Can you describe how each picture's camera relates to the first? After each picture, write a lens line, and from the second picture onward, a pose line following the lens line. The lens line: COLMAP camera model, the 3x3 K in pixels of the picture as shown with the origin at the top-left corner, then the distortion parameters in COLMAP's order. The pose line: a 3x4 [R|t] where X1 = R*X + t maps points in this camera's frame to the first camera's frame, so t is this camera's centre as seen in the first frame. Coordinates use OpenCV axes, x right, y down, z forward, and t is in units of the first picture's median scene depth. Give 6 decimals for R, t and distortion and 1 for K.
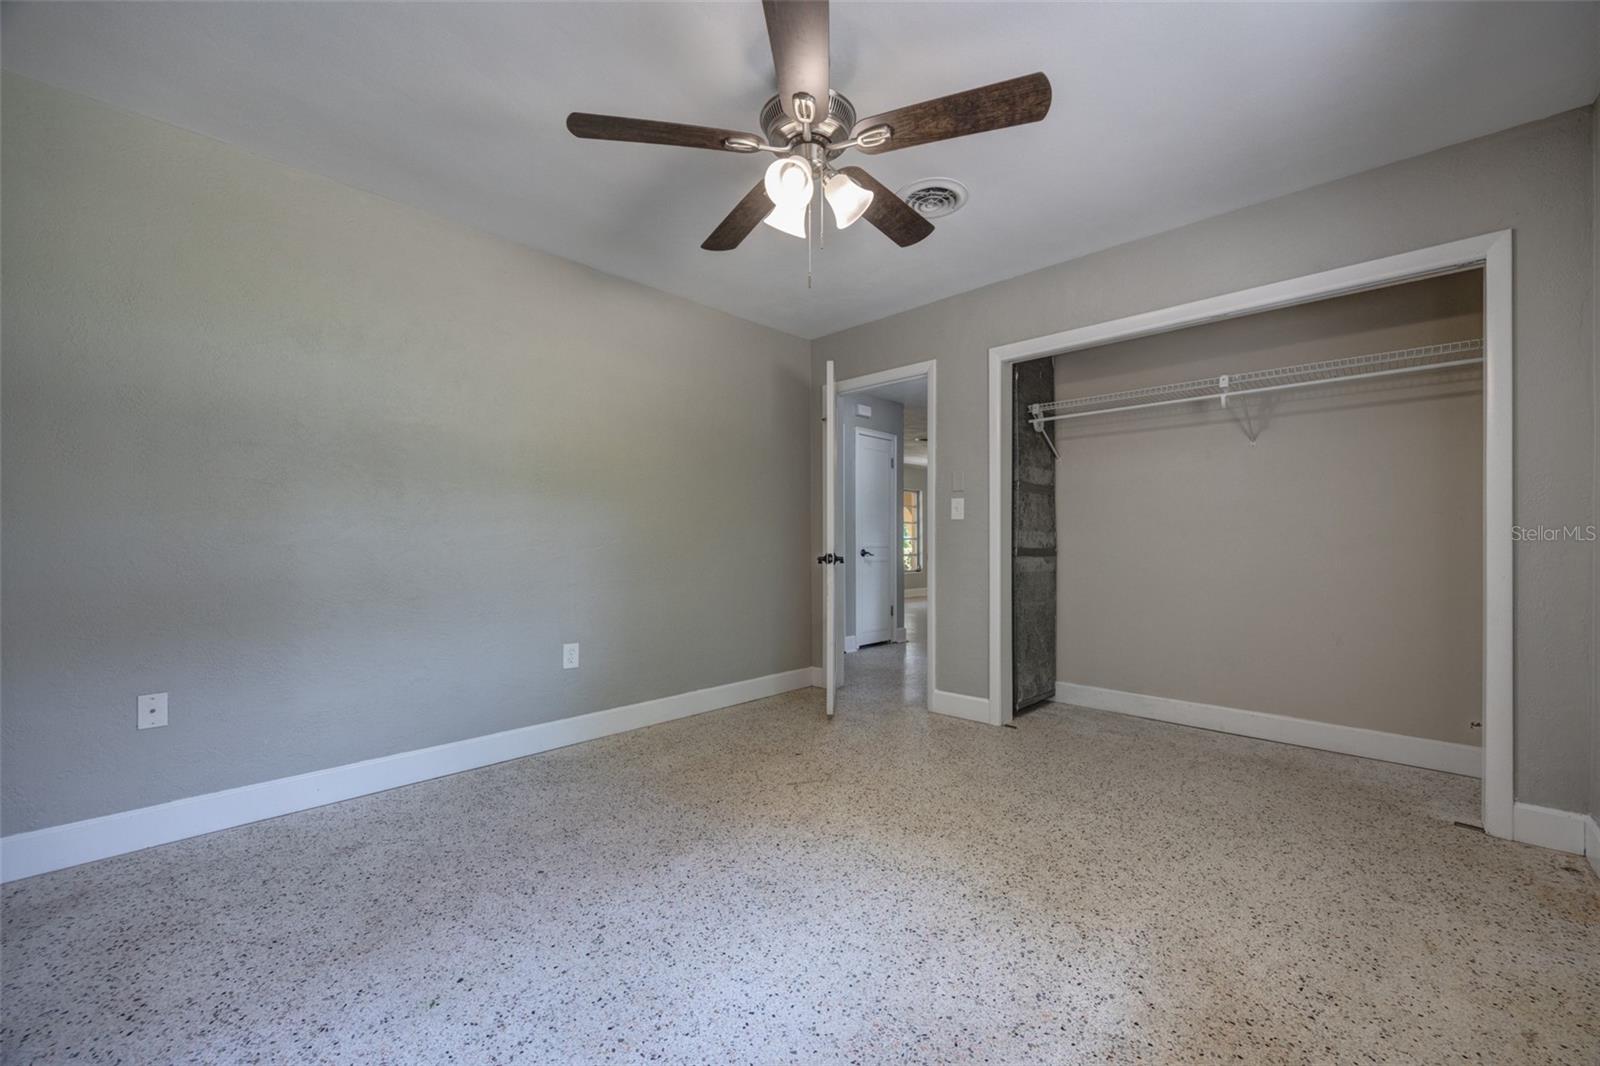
lens RADIAL K [[623.9, 0, 803.5], [0, 623.9, 546.3], [0, 0, 1]] dist [-0.000012, -0.000068]
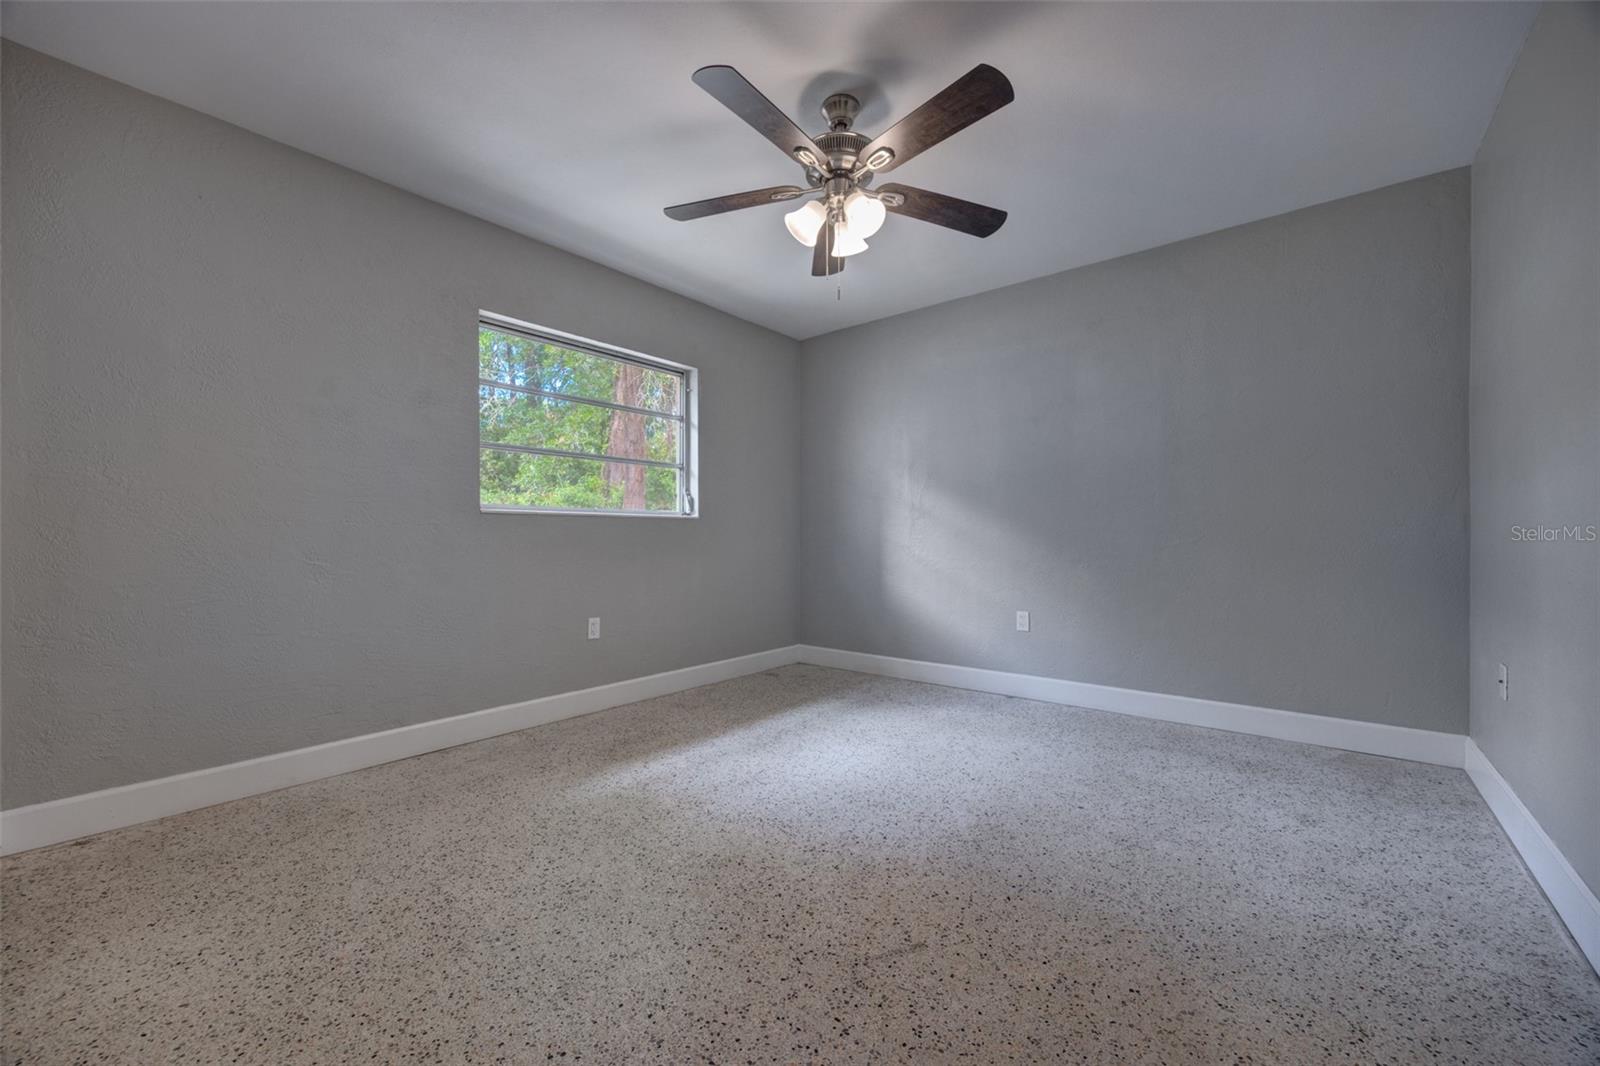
lens RADIAL K [[632.6, 0, 756.5], [0, 632.6, 538.0], [0, 0, 1]] dist [-0.000573, -0.000052]
pose [[-0.999892, 0.000455, -0.014677, 0.169615], [0.000399, 0.999992, 0.003871, 0.029222], [0.014679, 0.003864, -0.999885, 2.006491]]
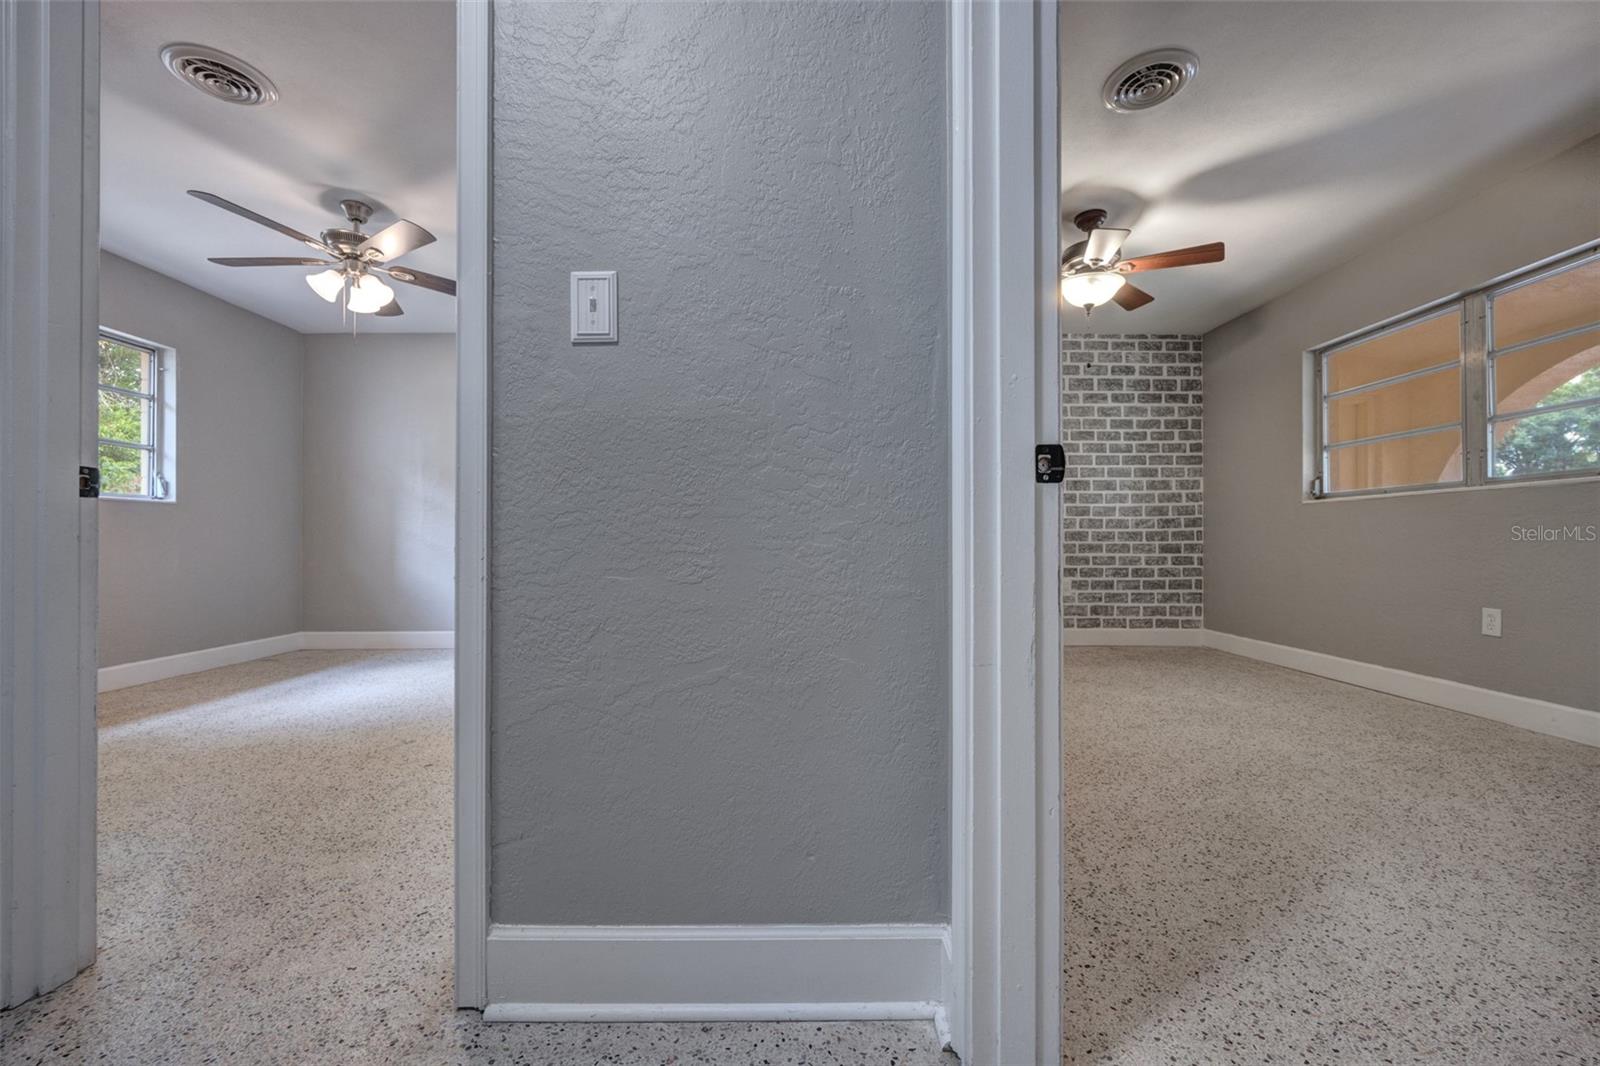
lens RADIAL K [[668.8, 0, 815.4], [0, 668.8, 536.8], [0, 0, 1]] dist [-0.001741, 0.000204]
pose [[-0.723526, -0.003384, -0.690289, 0.317218], [-0.001064, 0.999992, -0.003788, 0.084021], [0.690297, -0.002006, -0.723524, 2.837468]]
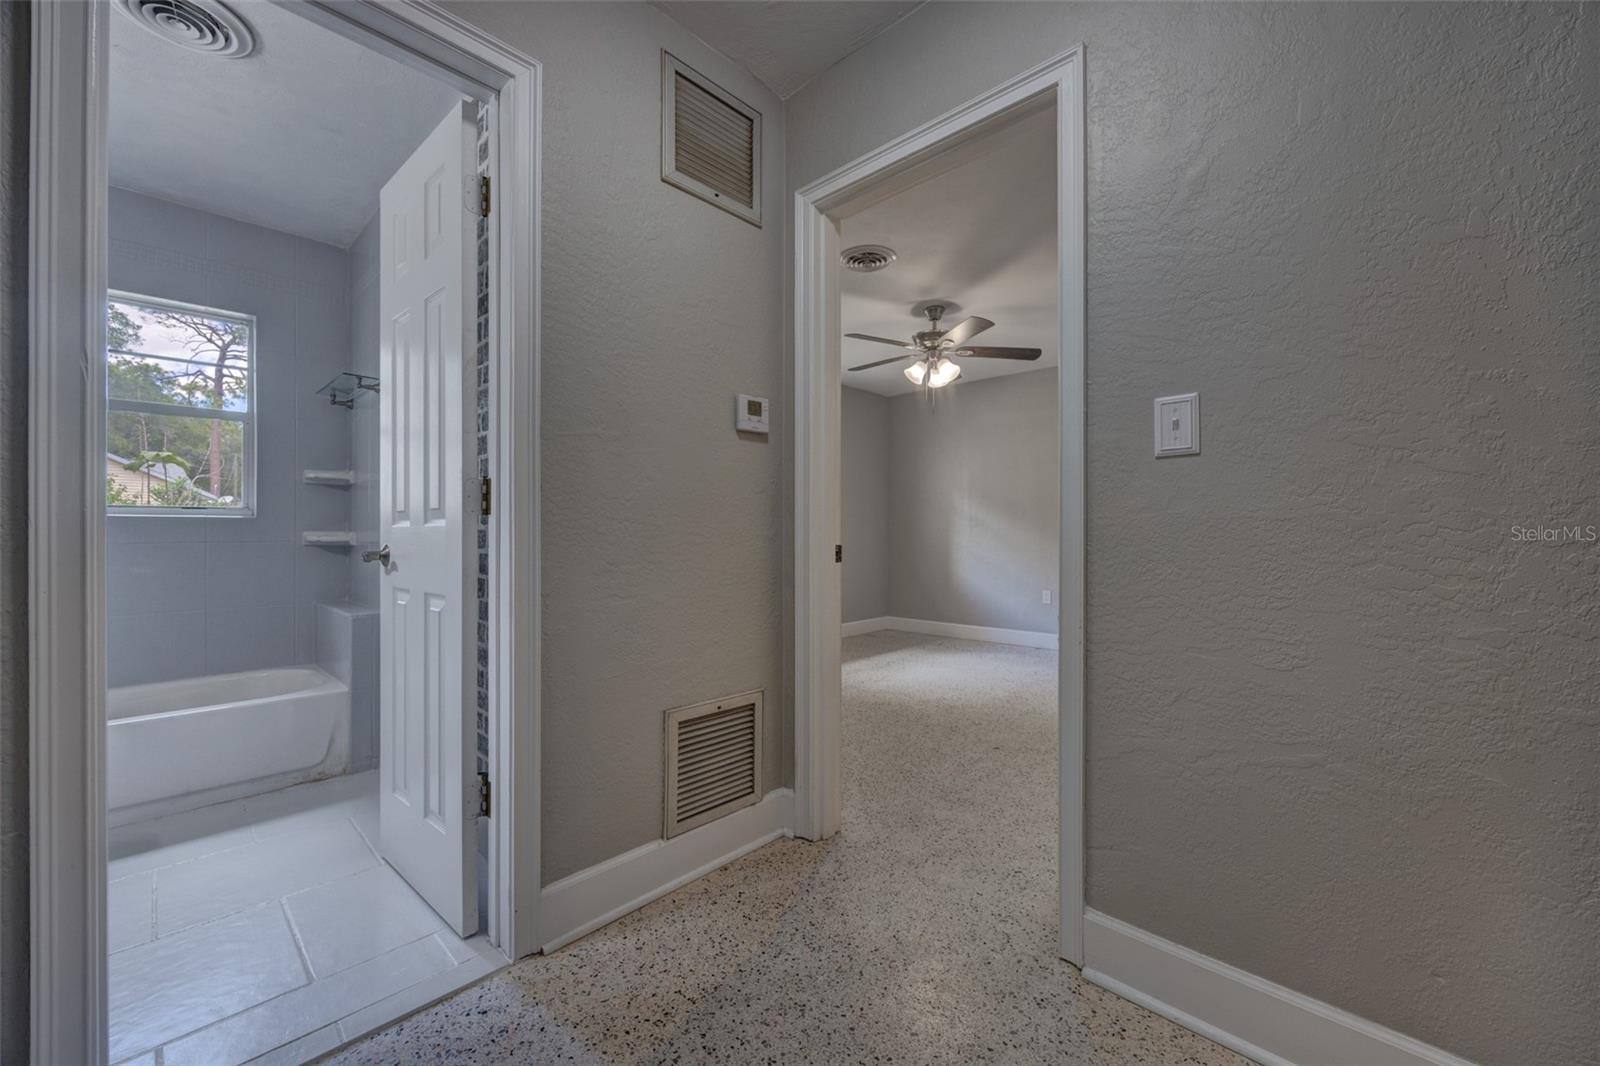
lens RADIAL K [[632.7, 0, 775.7], [0, 632.7, 531.2], [0, 0, 1]] dist [-0.000385, -0.000168]
pose [[-0.999452, -0.001666, 0.033049, 0.449383], [-0.001605, 0.999997, 0.001882, -0.009277], [-0.033052, 0.001828, -0.999452, 2.953676]]
